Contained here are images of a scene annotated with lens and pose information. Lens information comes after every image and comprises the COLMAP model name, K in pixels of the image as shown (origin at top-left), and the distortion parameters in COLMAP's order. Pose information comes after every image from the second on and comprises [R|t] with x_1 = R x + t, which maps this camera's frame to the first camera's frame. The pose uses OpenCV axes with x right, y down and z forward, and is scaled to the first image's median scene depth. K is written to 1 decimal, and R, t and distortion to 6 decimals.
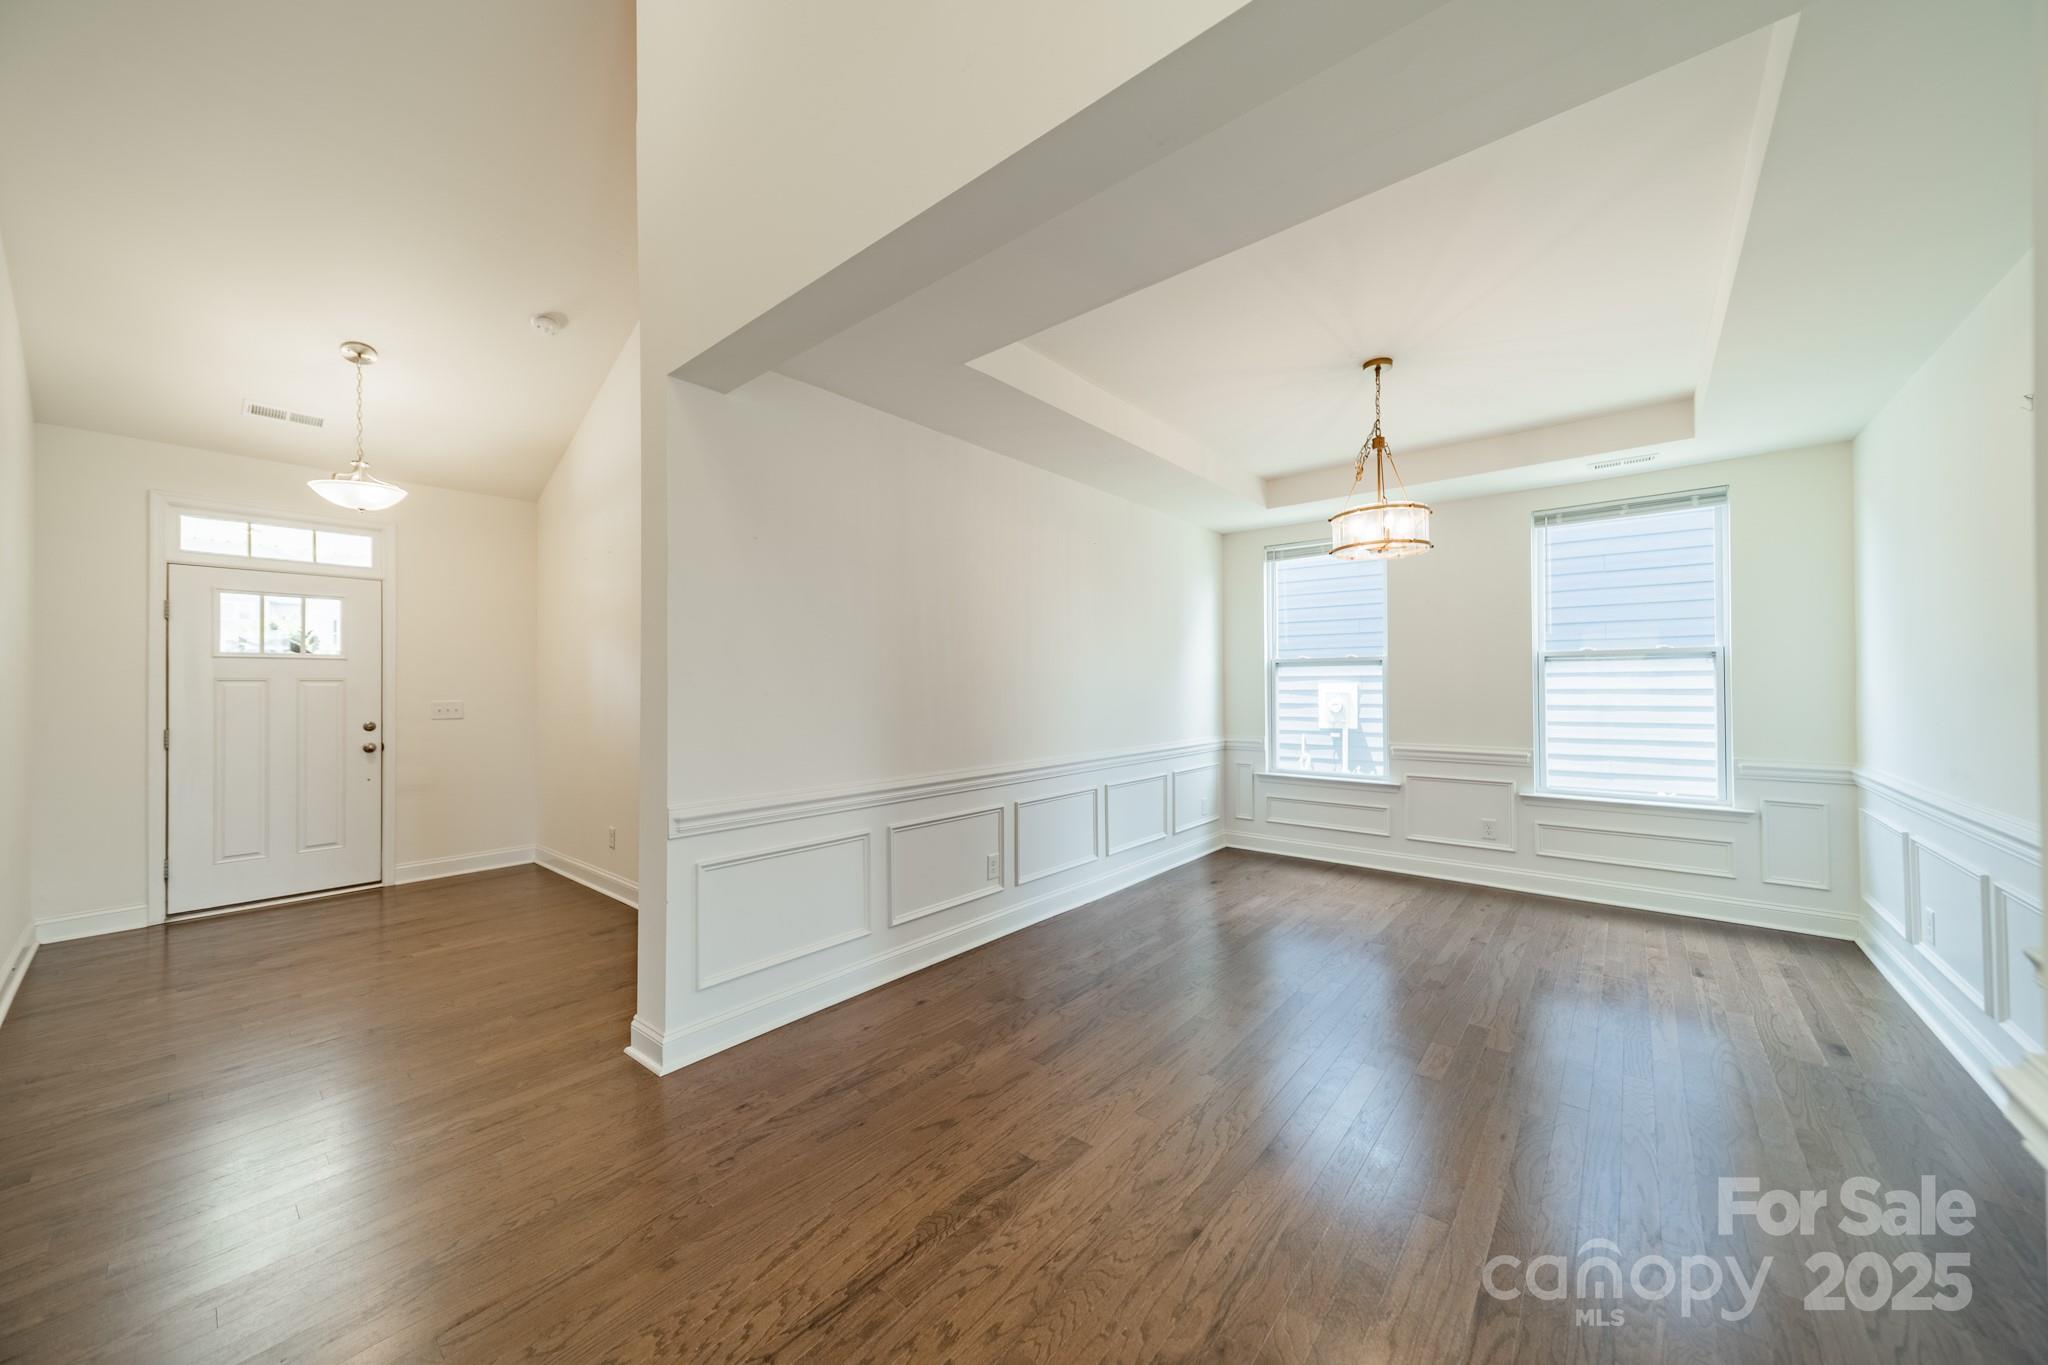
lens RADIAL K [[716.7, 0, 1024.0], [0, 716.7, 682.5], [0, 0, 1]] dist [0.008165, 0.000096]
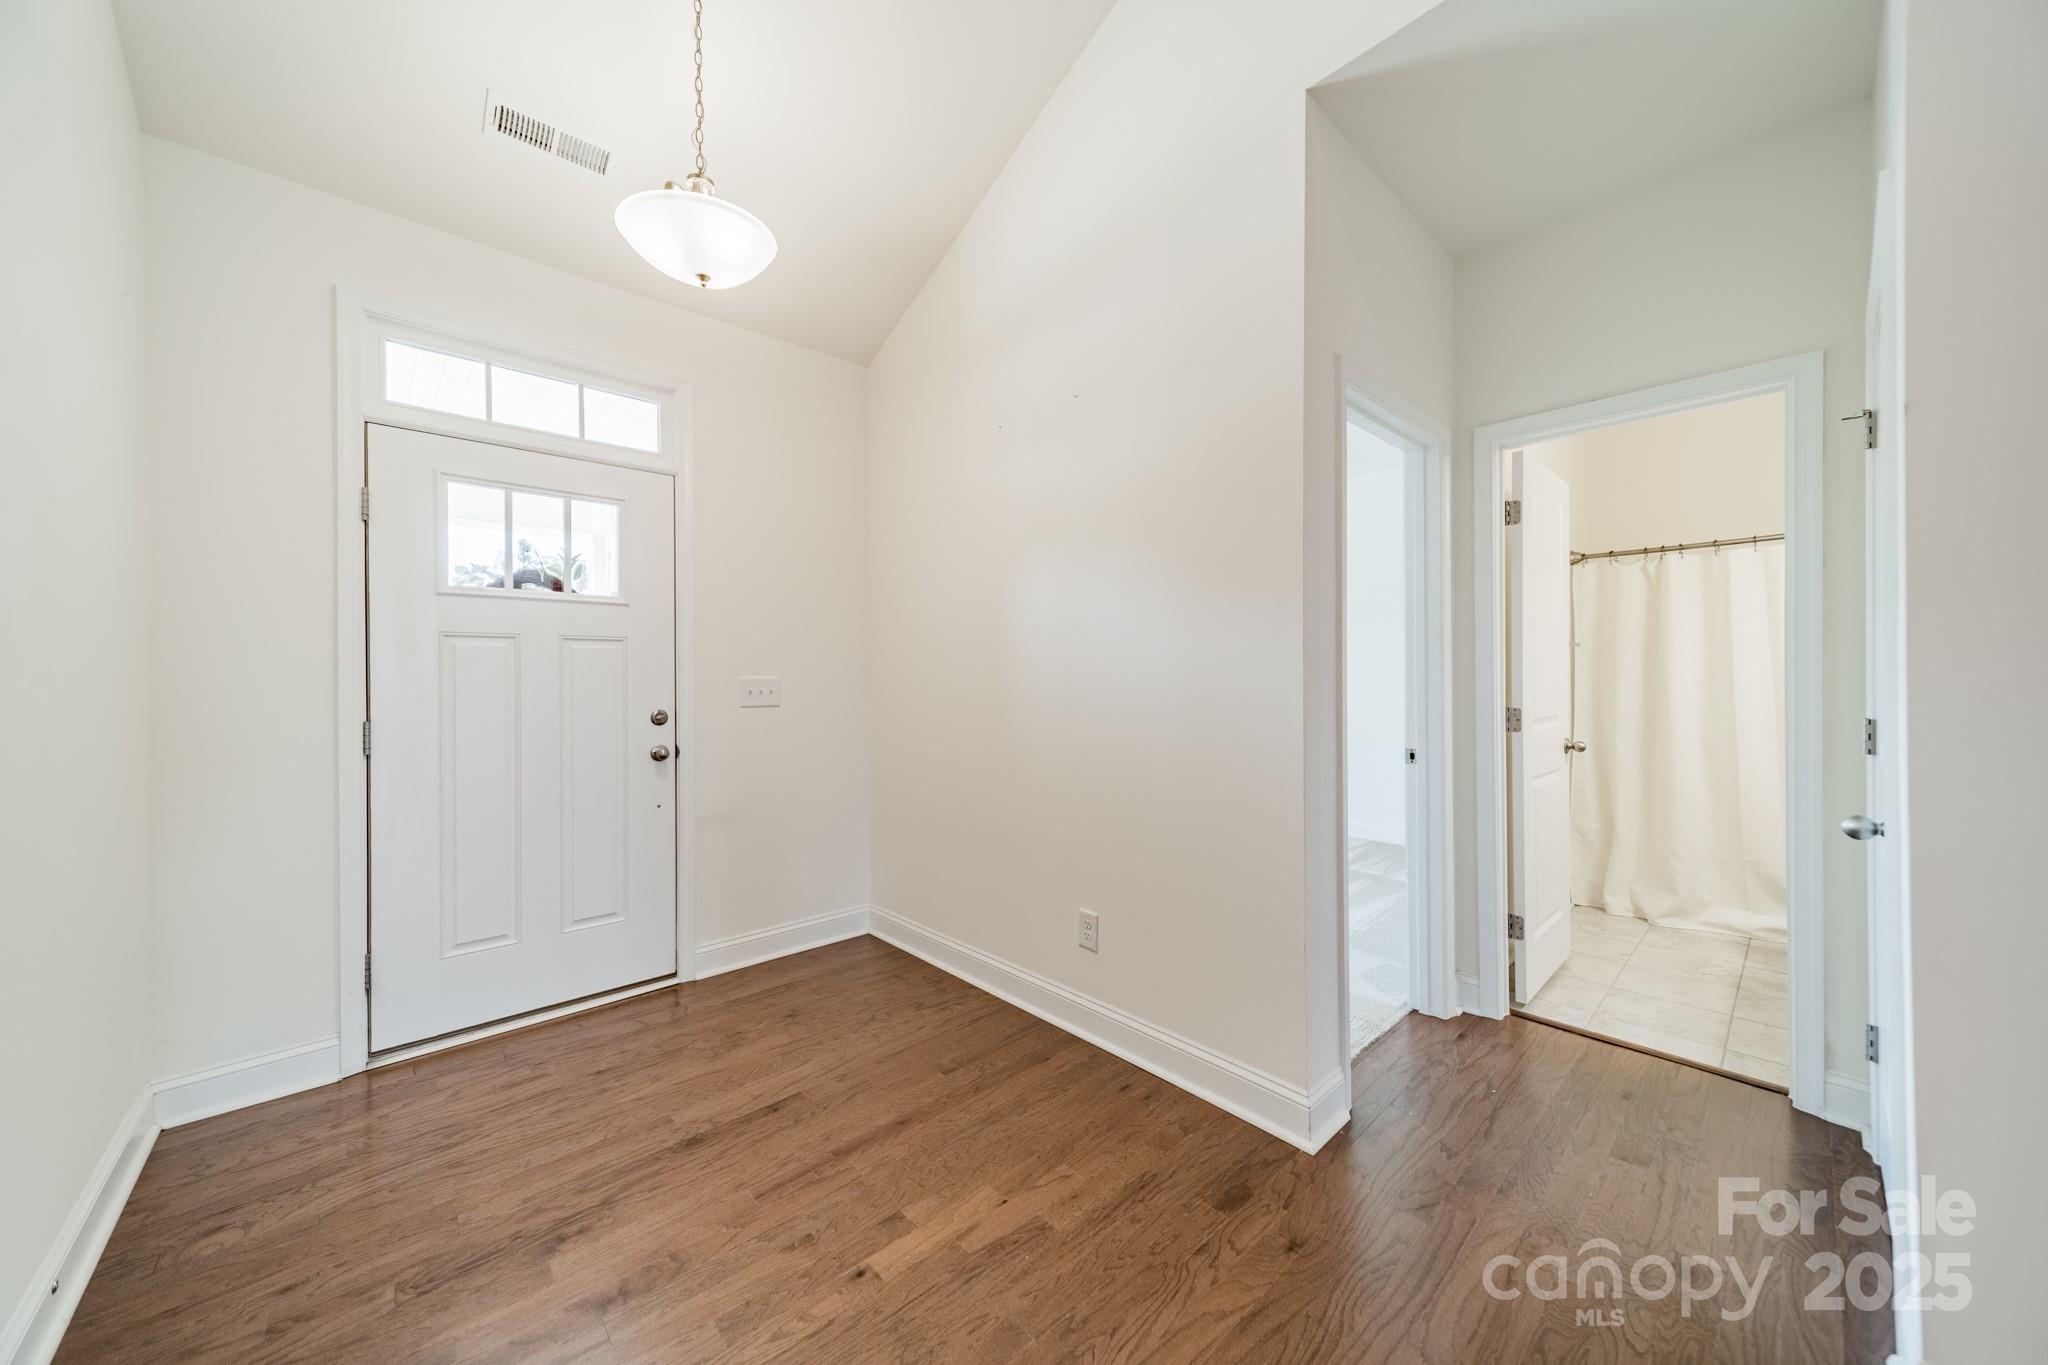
lens RADIAL K [[716.7, 0, 1024.0], [0, 716.7, 682.5], [0, 0, 1]] dist [0.008165, 0.000096]
pose [[0.991477, 0.002484, -0.130255, -0.570459], [-0.001216, 0.999951, 0.009812, 0.027432], [0.130273, -0.009570, 0.991432, 0.482868]]
